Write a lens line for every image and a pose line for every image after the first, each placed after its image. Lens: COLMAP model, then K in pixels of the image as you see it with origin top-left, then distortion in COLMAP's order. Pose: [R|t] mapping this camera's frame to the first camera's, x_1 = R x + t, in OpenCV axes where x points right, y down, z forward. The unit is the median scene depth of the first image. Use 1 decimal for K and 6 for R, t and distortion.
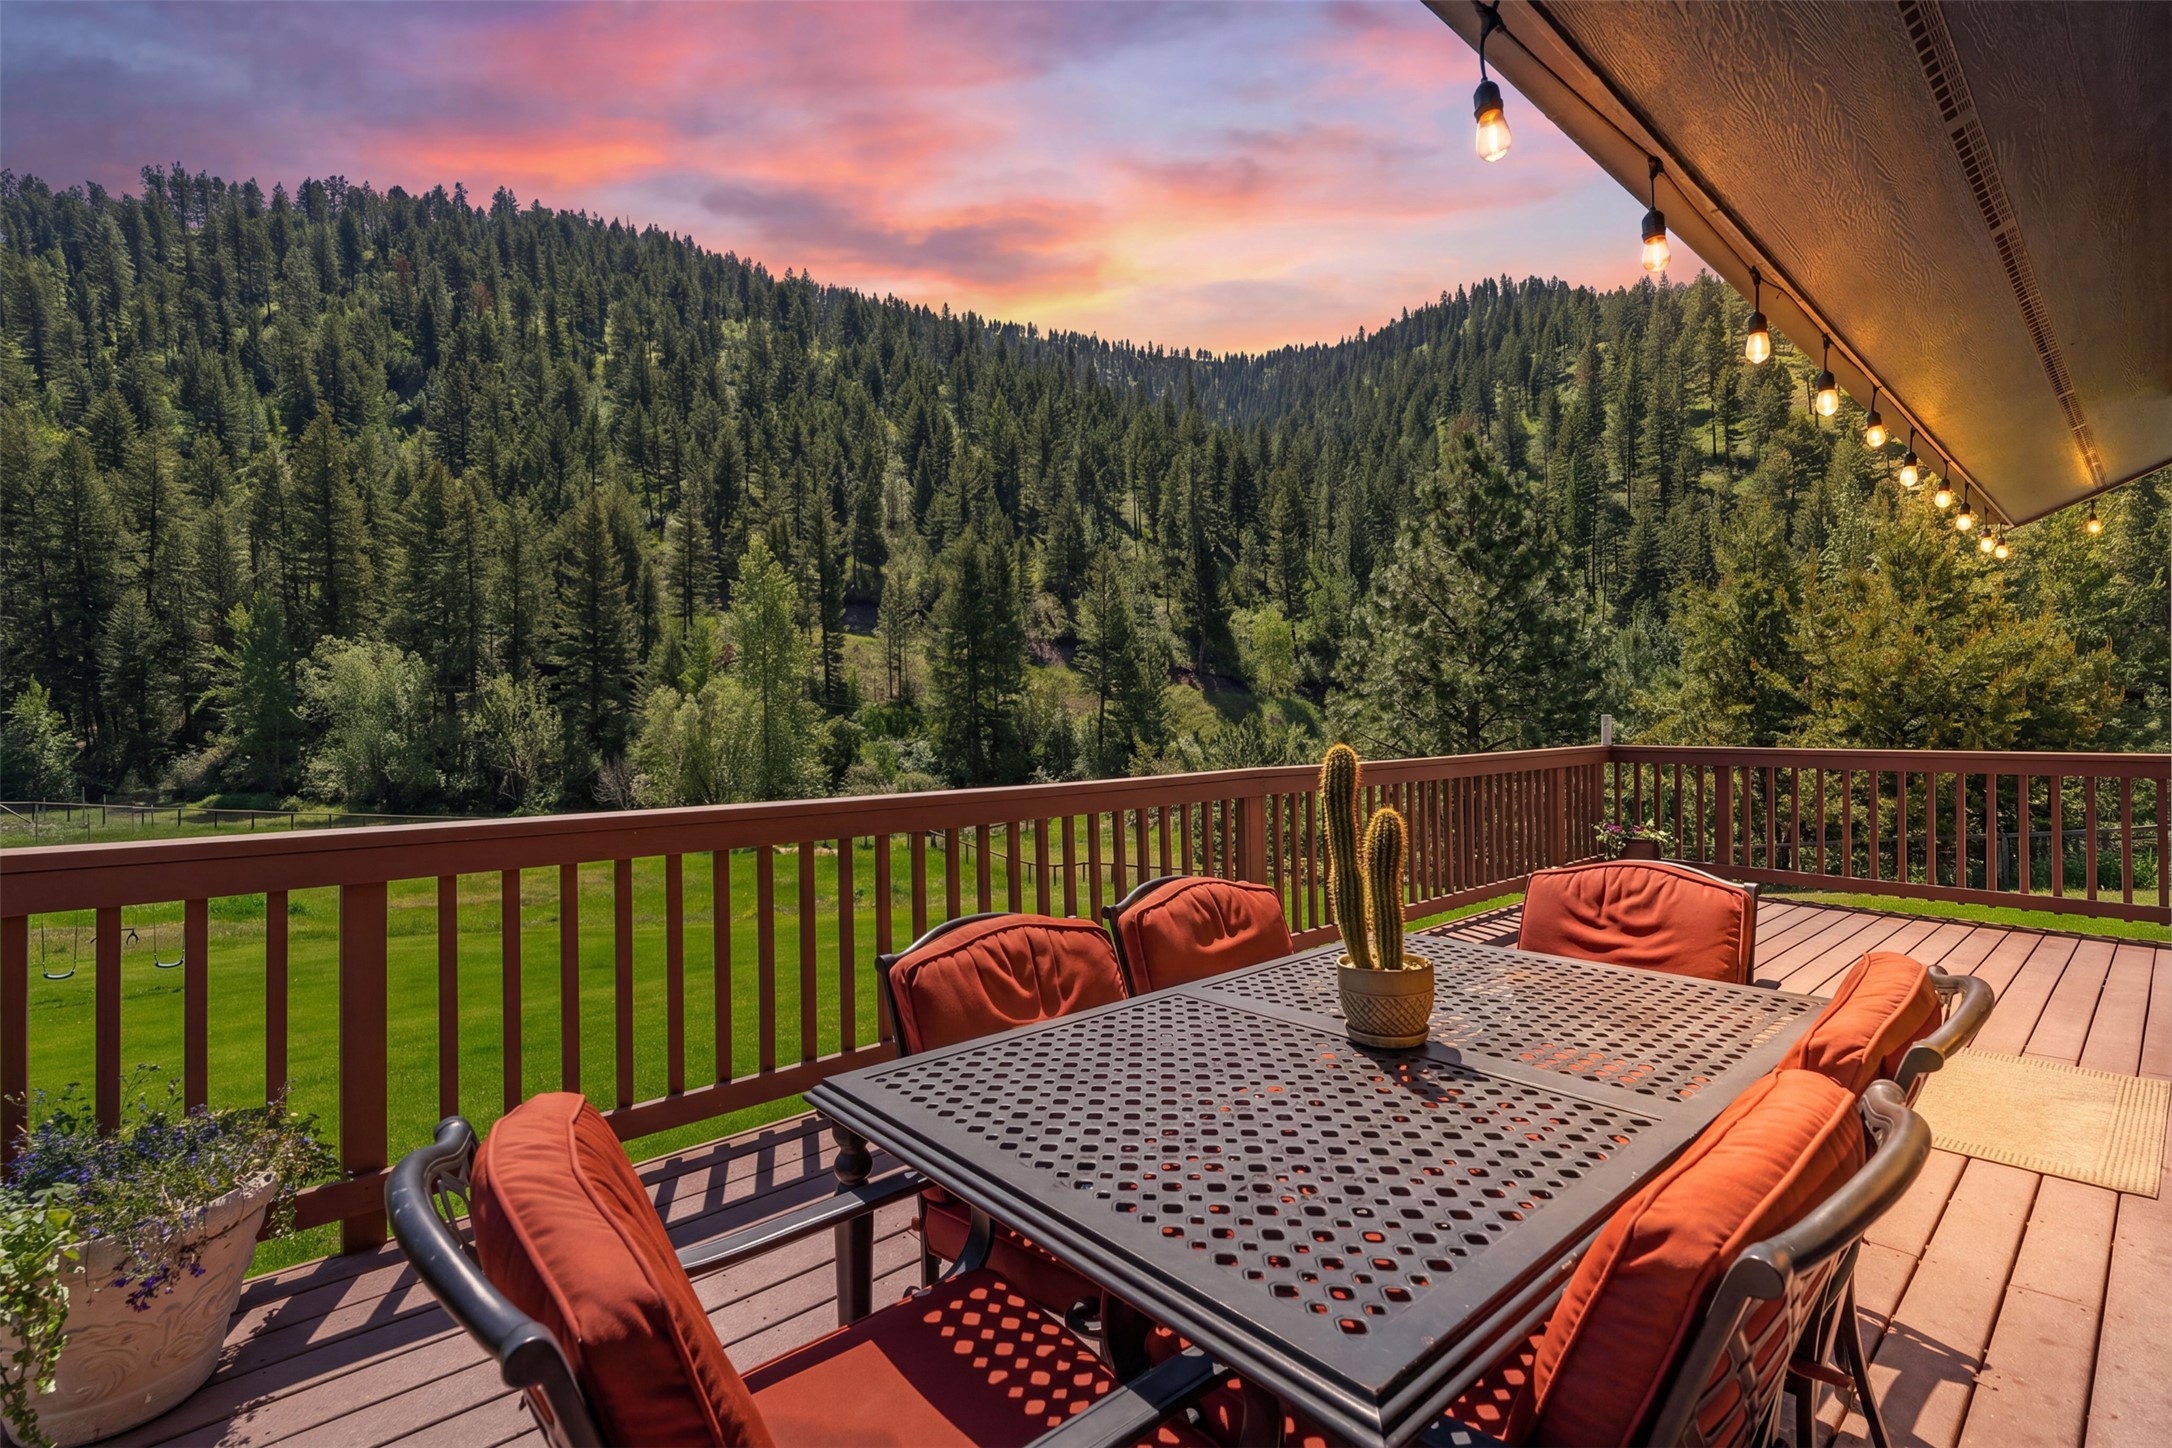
lens RADIAL K [[979.6, 0, 1083.6], [0, 979.6, 717.6], [0, 0, 1]] dist [-0.003524, -0.000277]
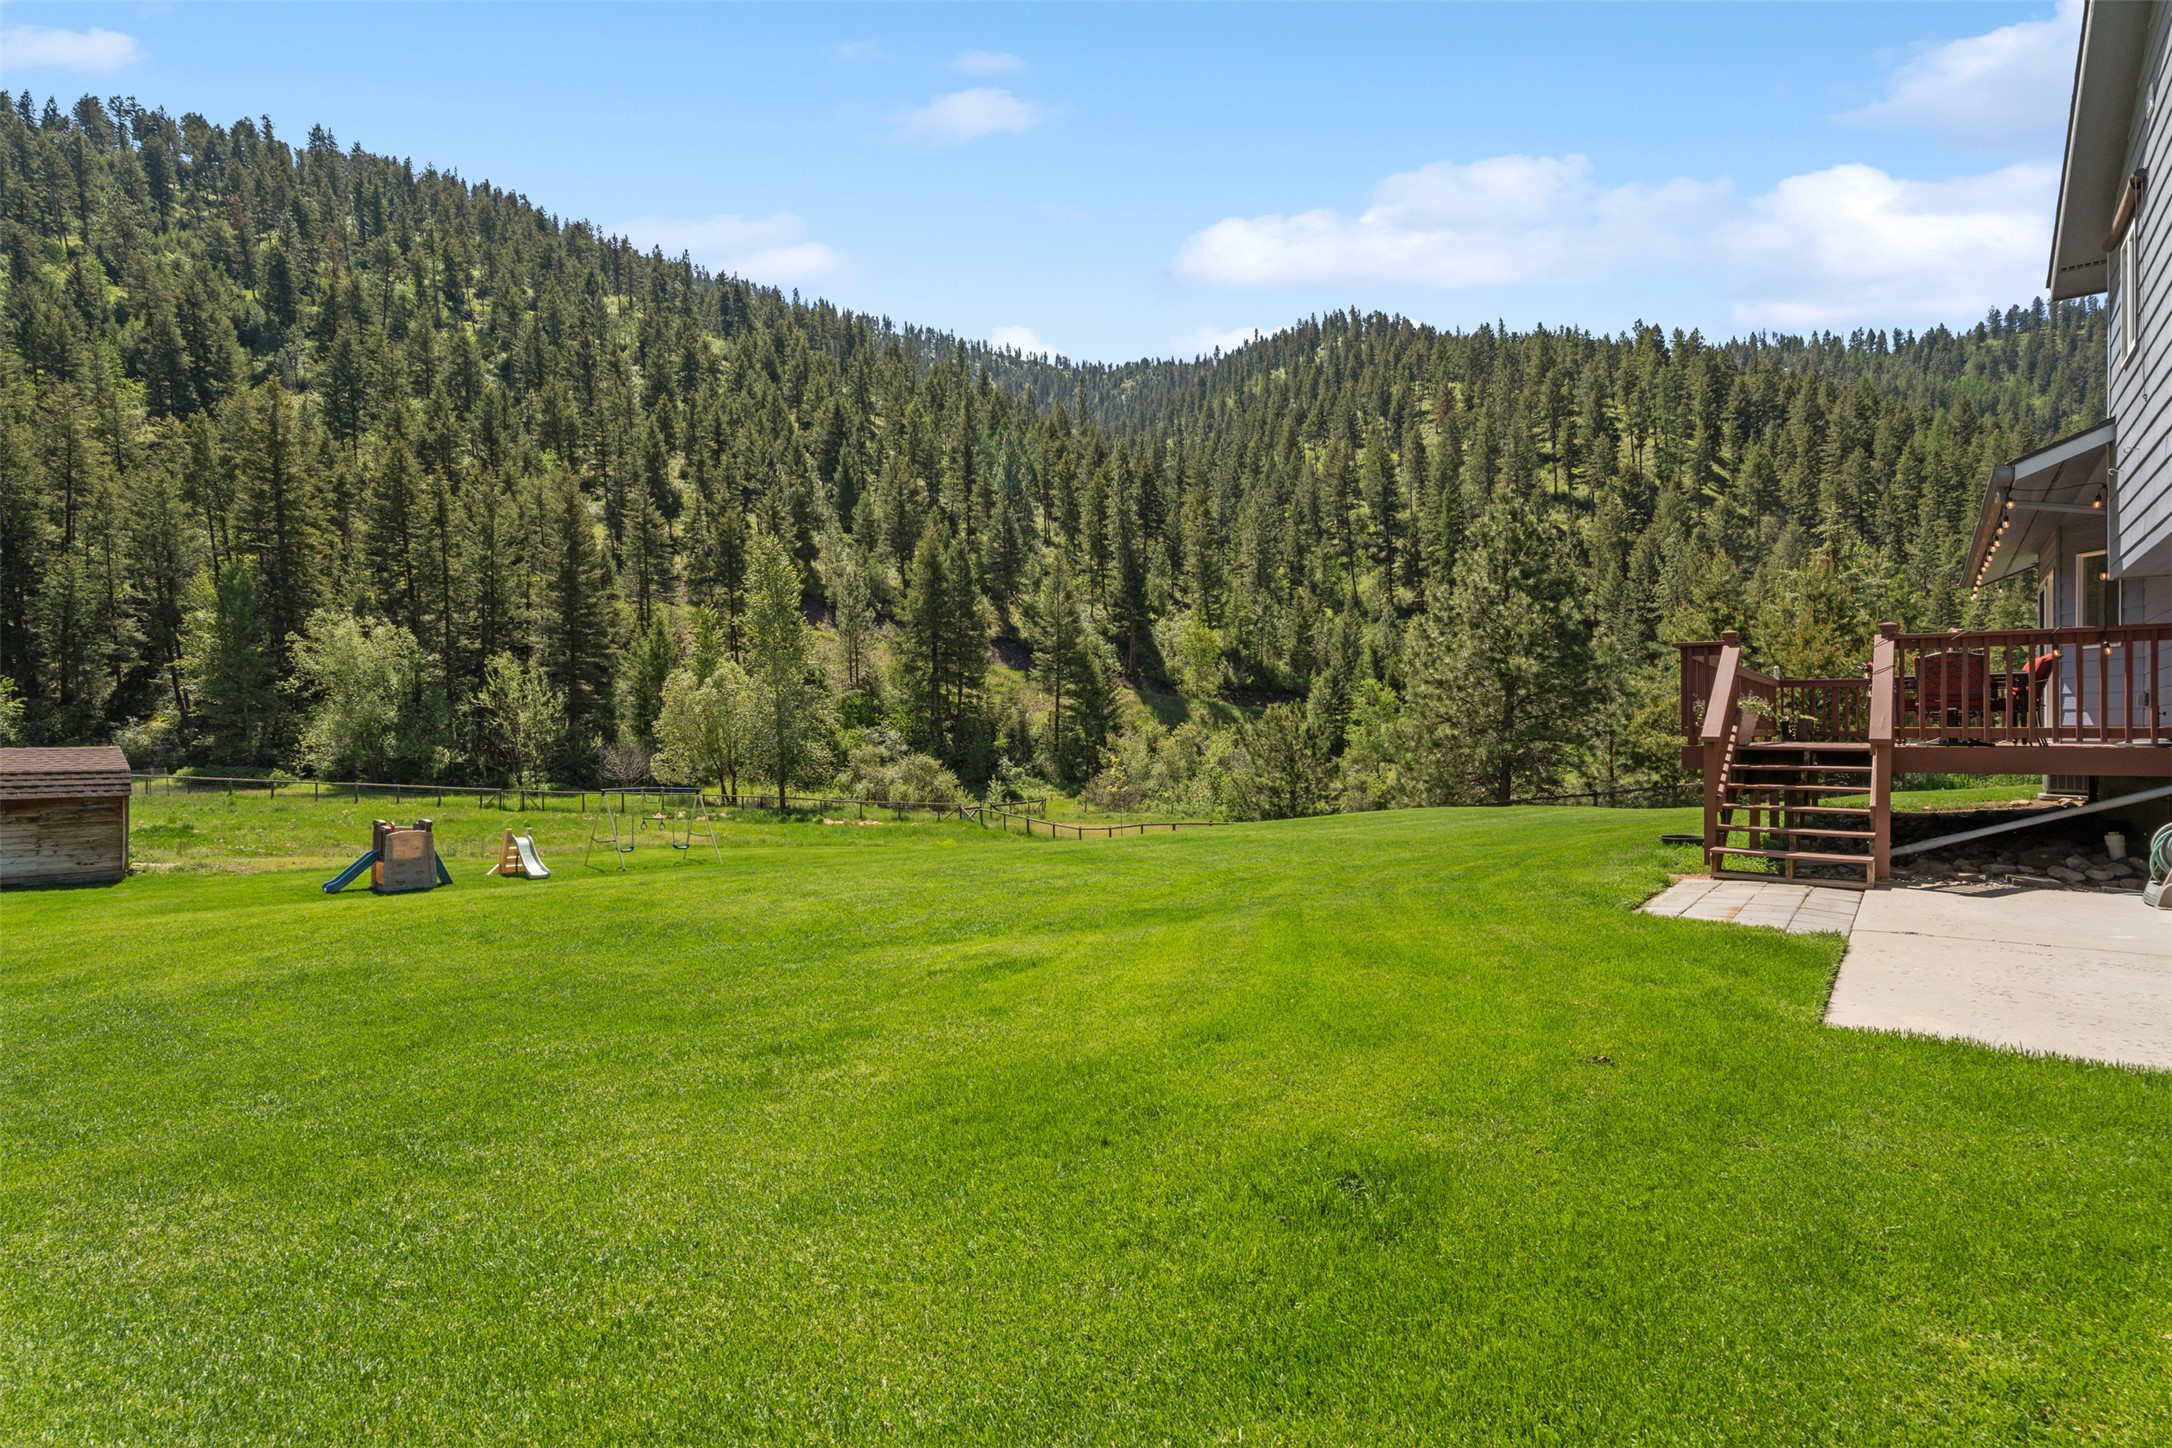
lens RADIAL K [[979.6, 0, 1101.3], [0, 979.6, 711.7], [0, 0, 1]] dist [-0.003524, -0.000277]
pose [[0.988373, 0.022360, 0.150398, -0.094248], [-0.020521, 0.999695, -0.013770, 0.011936], [-0.150660, 0.010524, 0.988530, -0.066082]]
